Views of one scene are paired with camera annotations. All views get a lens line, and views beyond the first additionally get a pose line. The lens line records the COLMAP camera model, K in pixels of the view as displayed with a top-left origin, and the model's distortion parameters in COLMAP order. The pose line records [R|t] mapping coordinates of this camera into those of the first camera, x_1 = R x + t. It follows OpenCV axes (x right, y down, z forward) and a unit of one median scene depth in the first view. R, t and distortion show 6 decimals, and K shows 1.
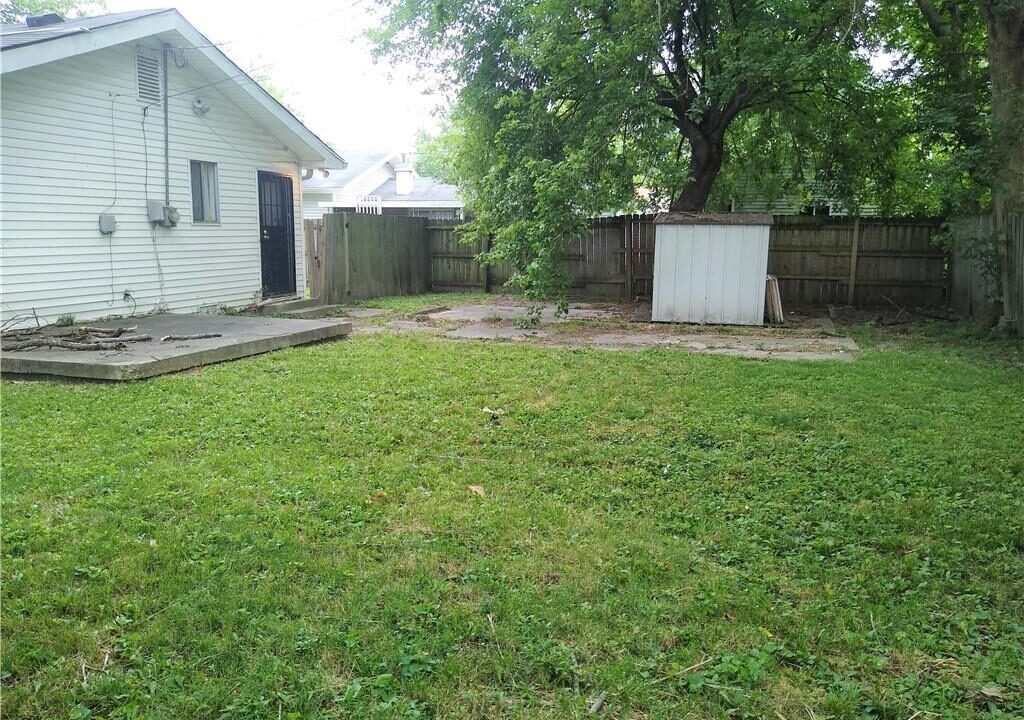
lens RADIAL K [[793.2, 0, 513.3], [0, 793.2, 361.7], [0, 0, 1]] dist [0.079073, -0.122540]
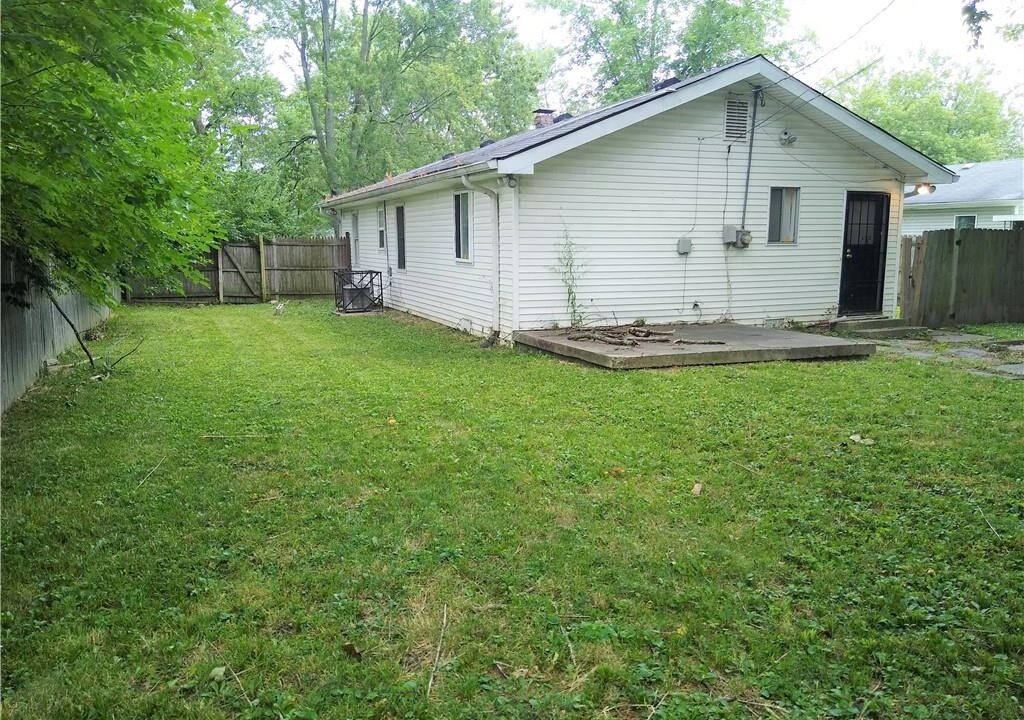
lens RADIAL K [[793.2, 0, 510.3], [0, 793.2, 361.3], [0, 0, 1]] dist [0.079073, -0.122540]
pose [[0.644039, 0.103945, -0.757898, 0.226326], [-0.119149, 0.992265, 0.034839, -0.007846], [0.755657, 0.067865, 0.651442, 0.022526]]
